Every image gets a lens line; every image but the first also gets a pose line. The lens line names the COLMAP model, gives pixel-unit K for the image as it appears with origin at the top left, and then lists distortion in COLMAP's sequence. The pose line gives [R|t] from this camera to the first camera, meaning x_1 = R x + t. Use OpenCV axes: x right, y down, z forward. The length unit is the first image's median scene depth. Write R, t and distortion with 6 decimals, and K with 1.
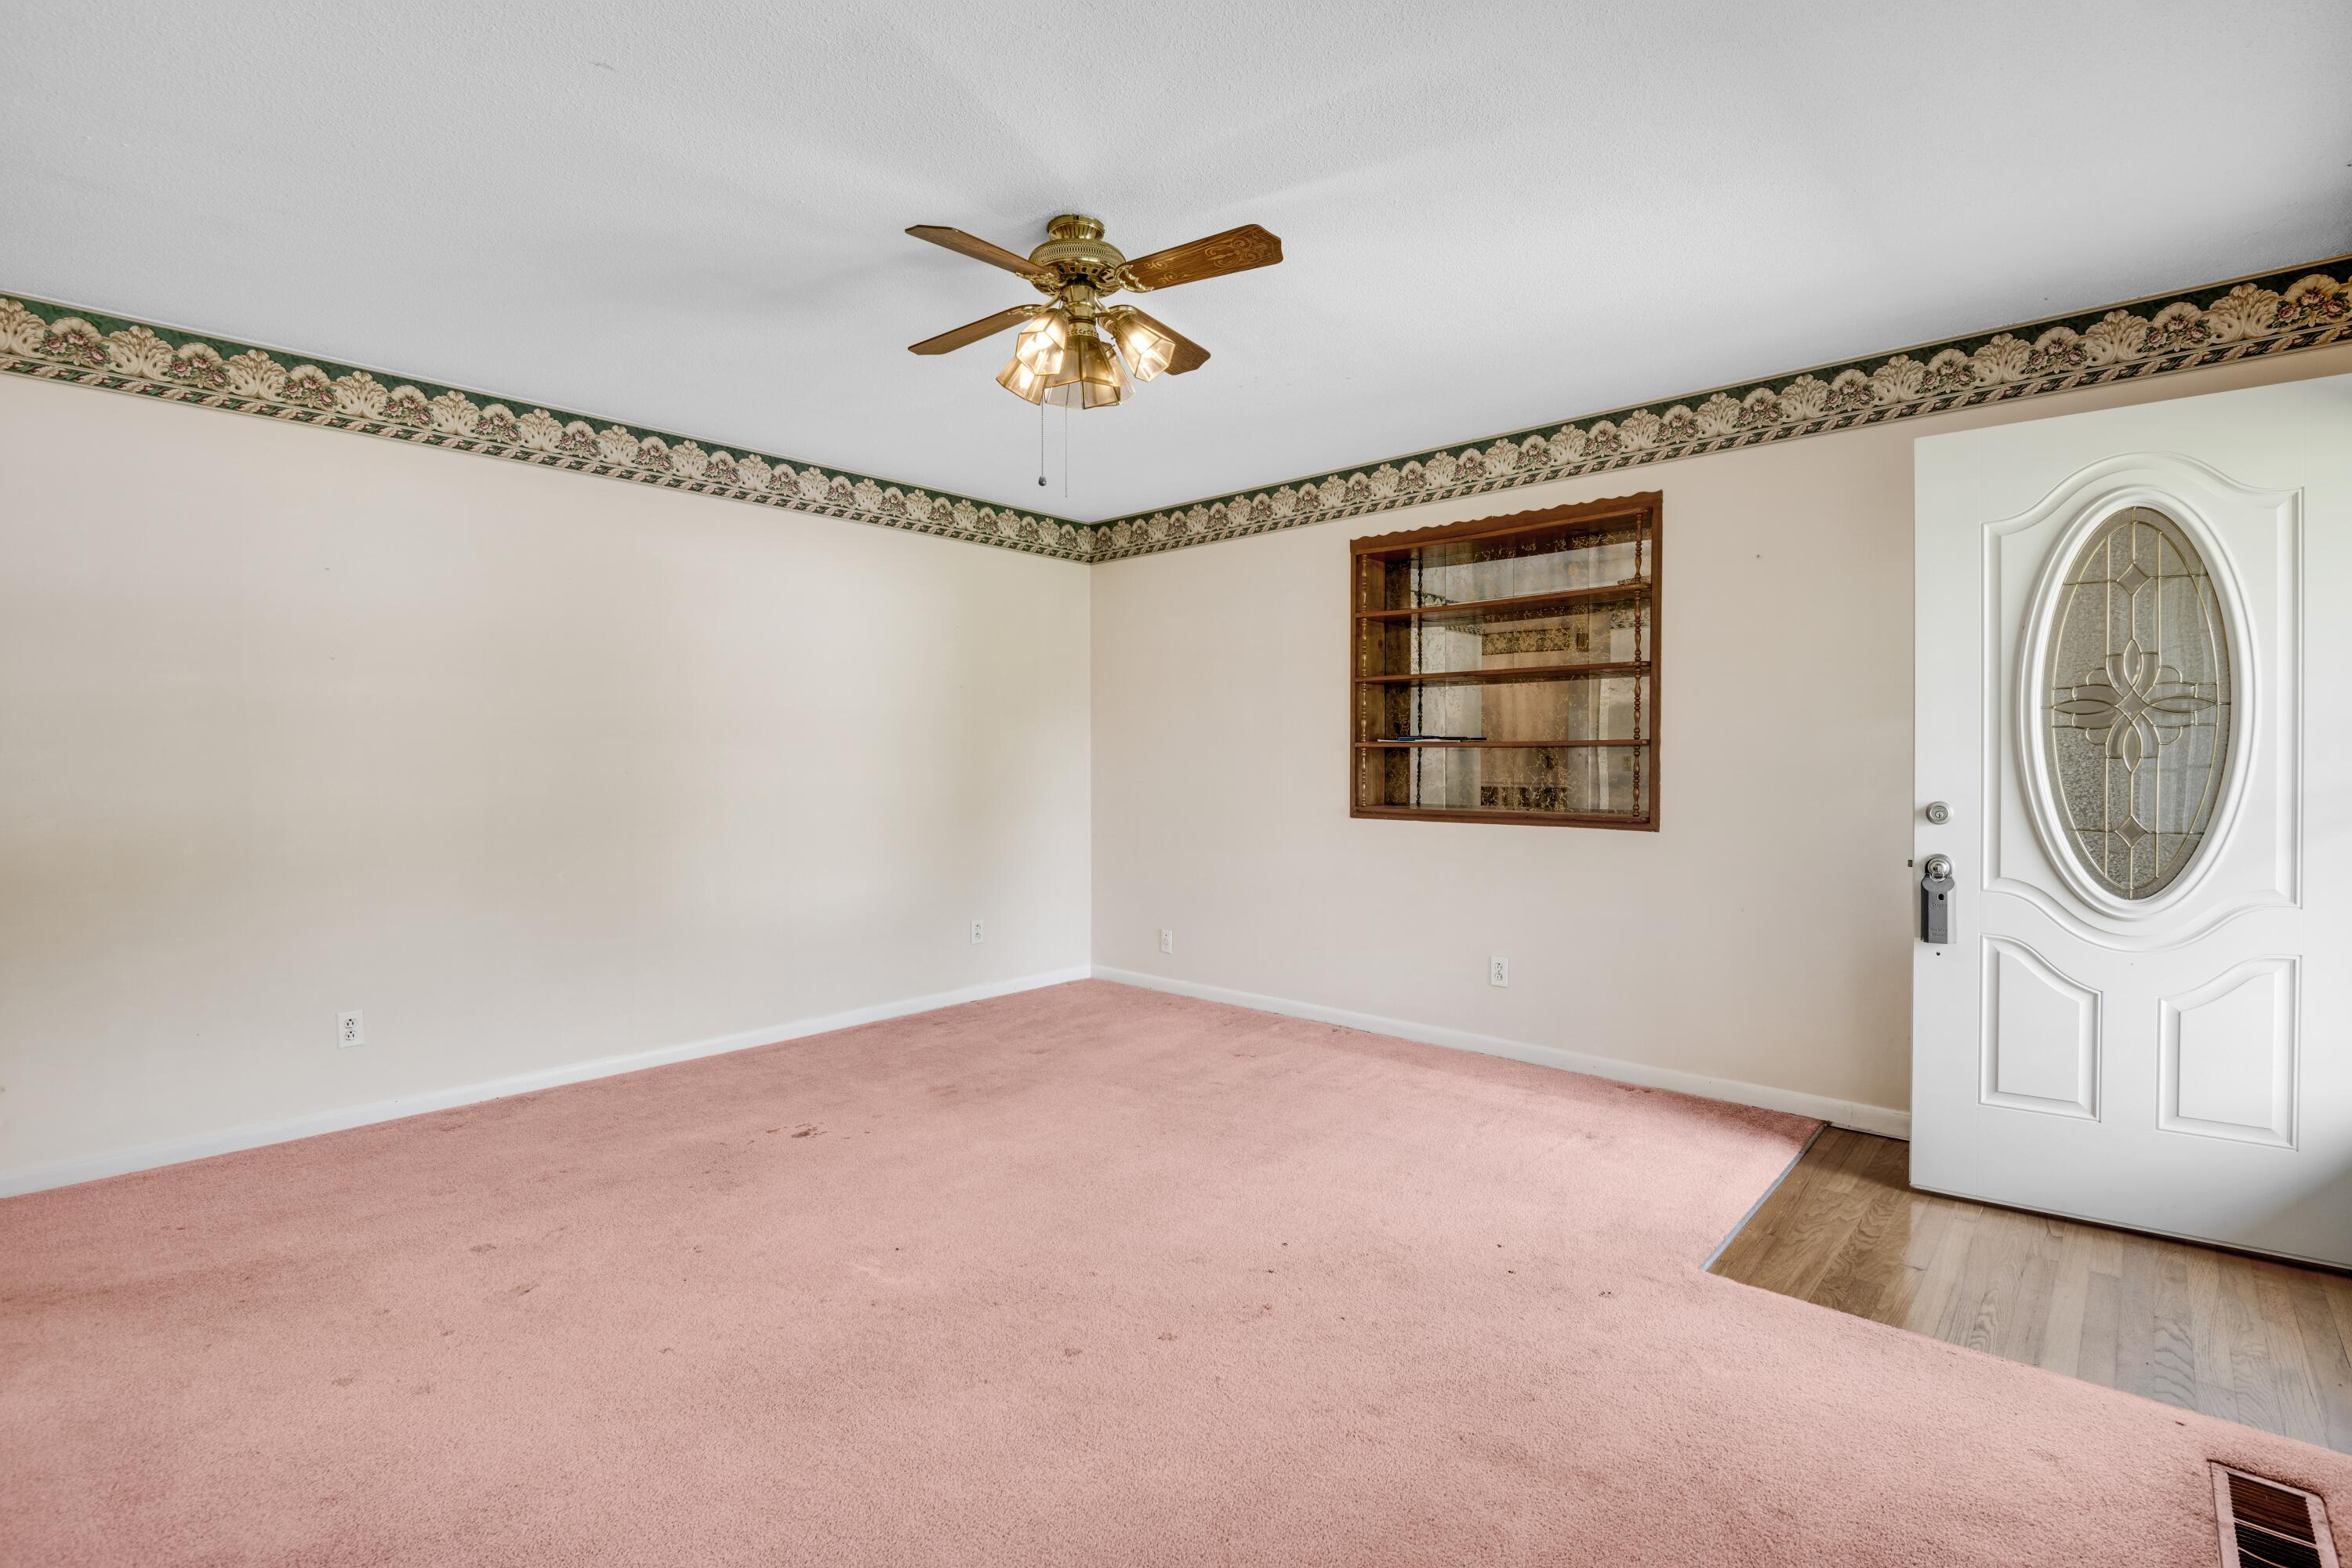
lens RADIAL K [[1117.0, 0, 1194.0], [0, 1117.0, 777.4], [0, 0, 1]] dist [-0.002237, -0.008999]
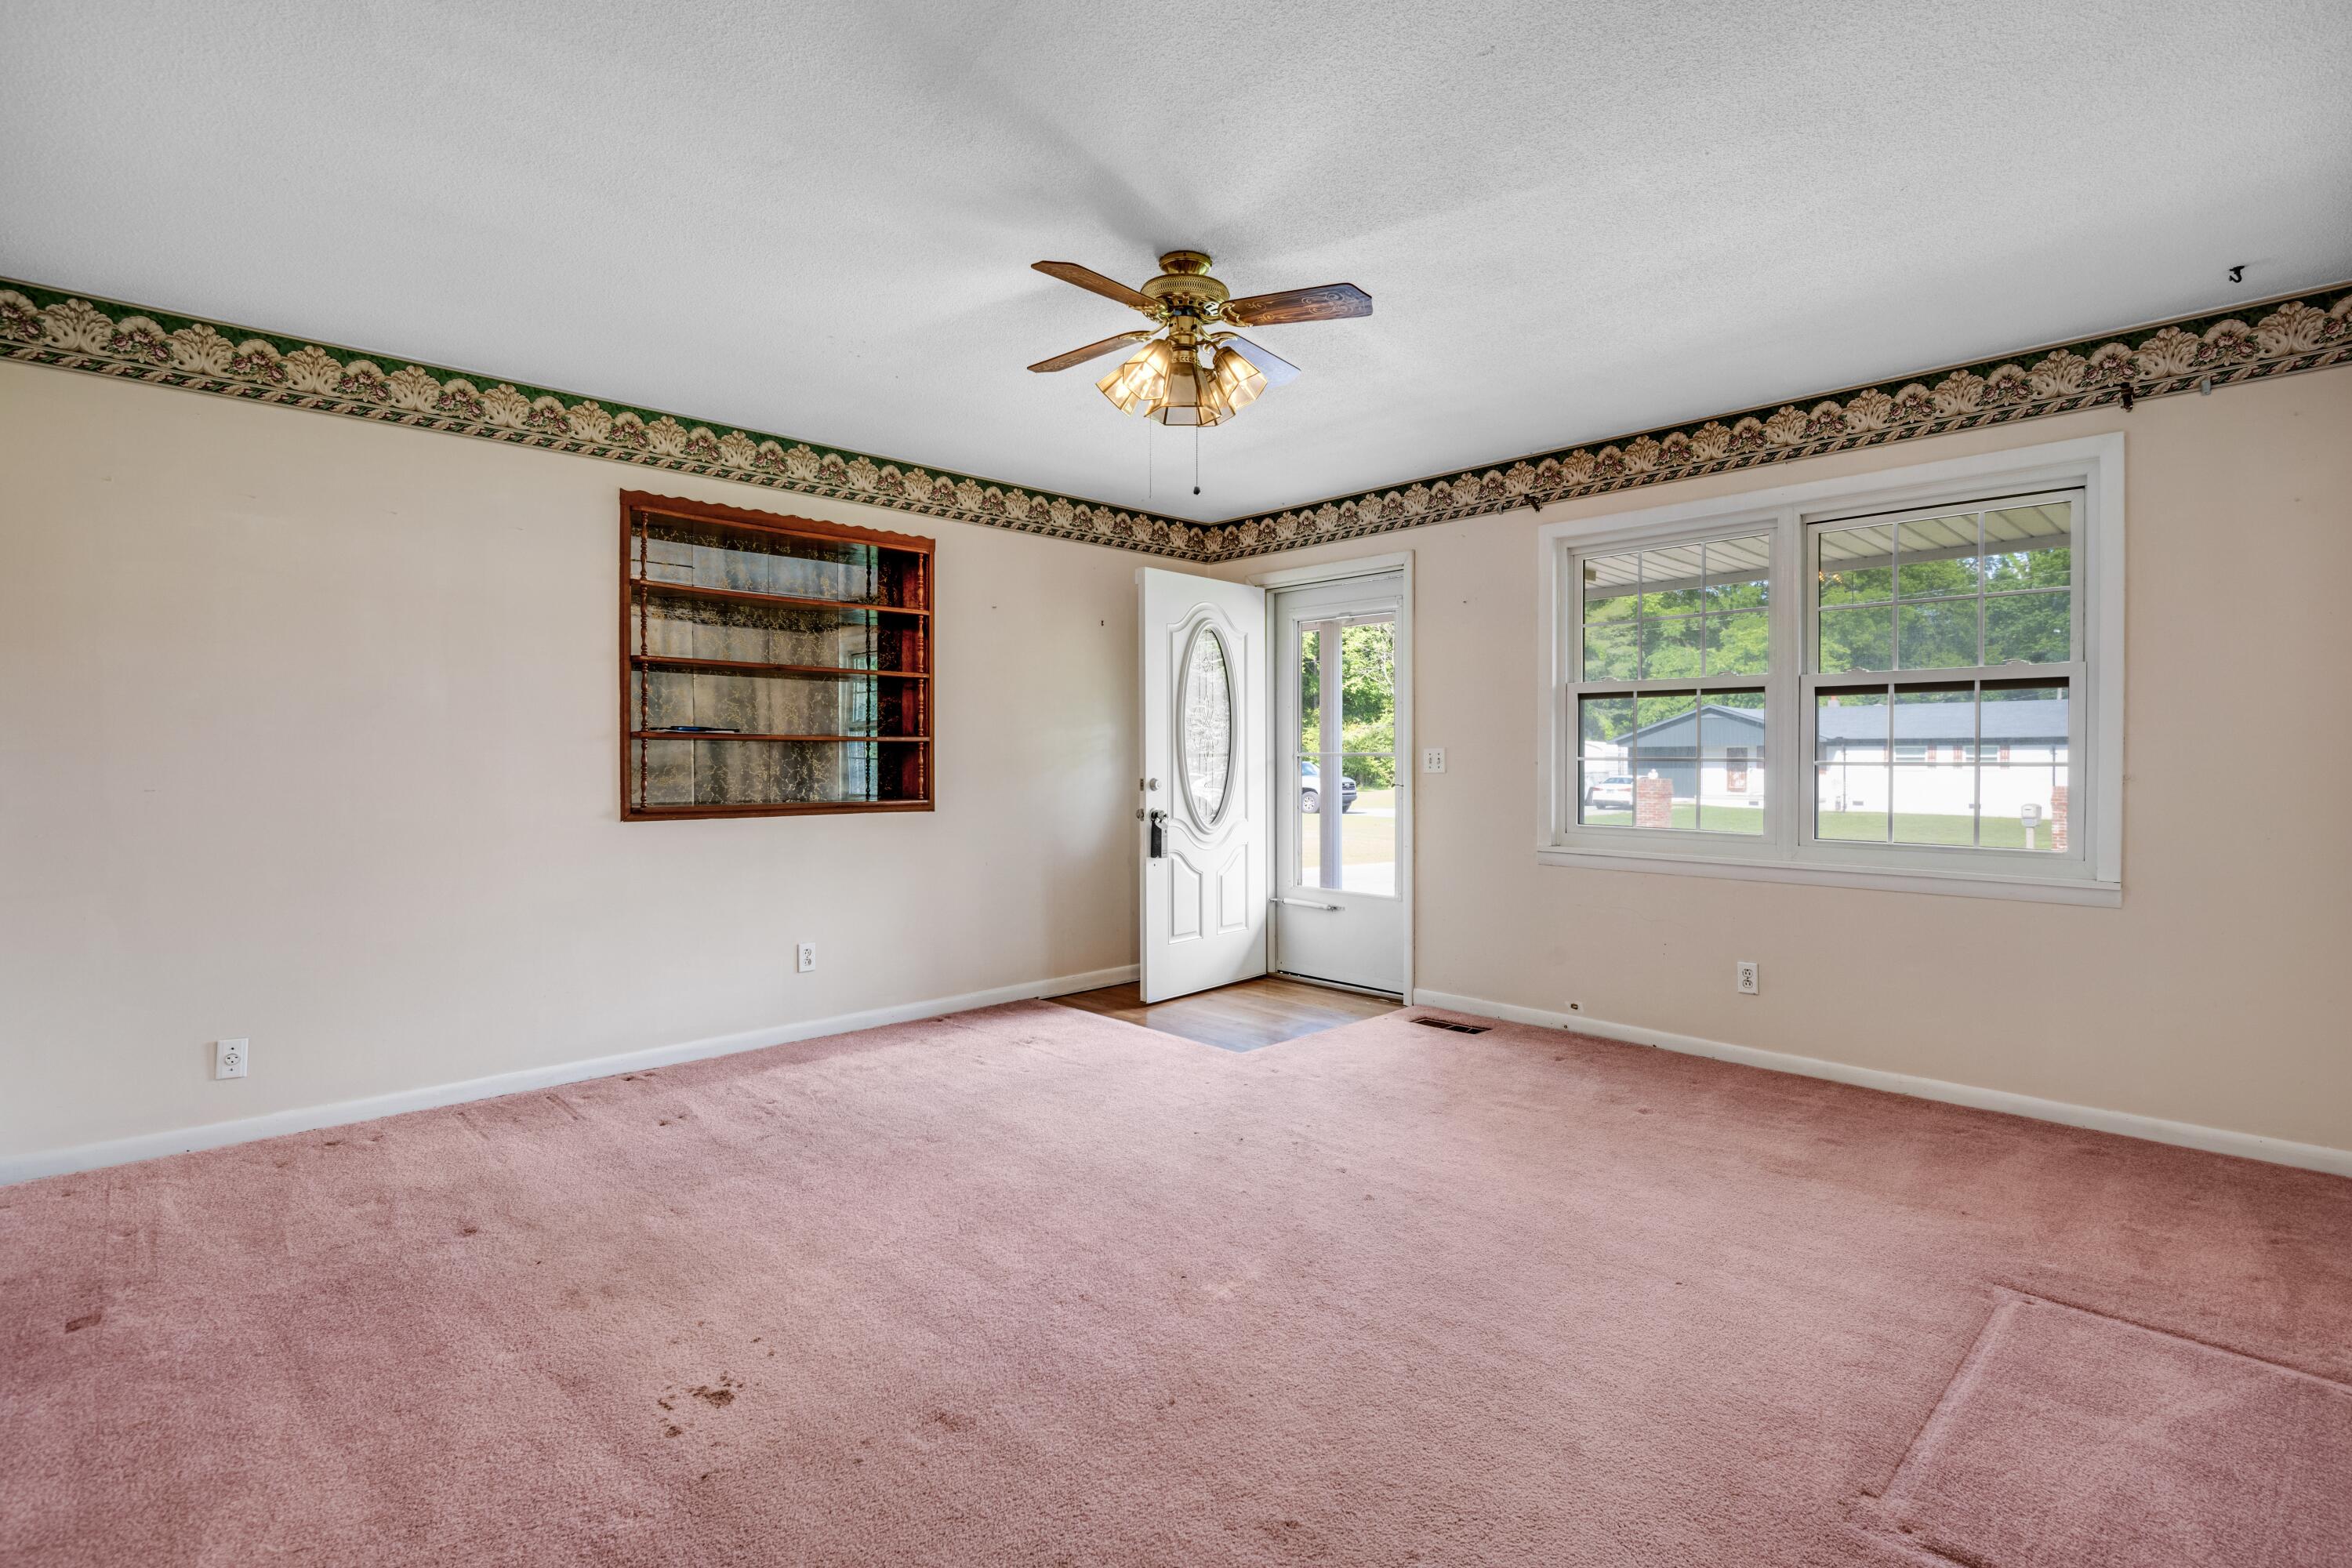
lens RADIAL K [[1141.0, 0, 1180.6], [0, 1141.0, 756.3], [0, 0, 1]] dist [-0.020635, -0.001431]
pose [[0.033004, 0.004687, 0.999444, -0.793135], [0.016089, 0.999857, -0.005220, -0.001305], [-0.999326, 0.016252, 0.032924, 0.635670]]
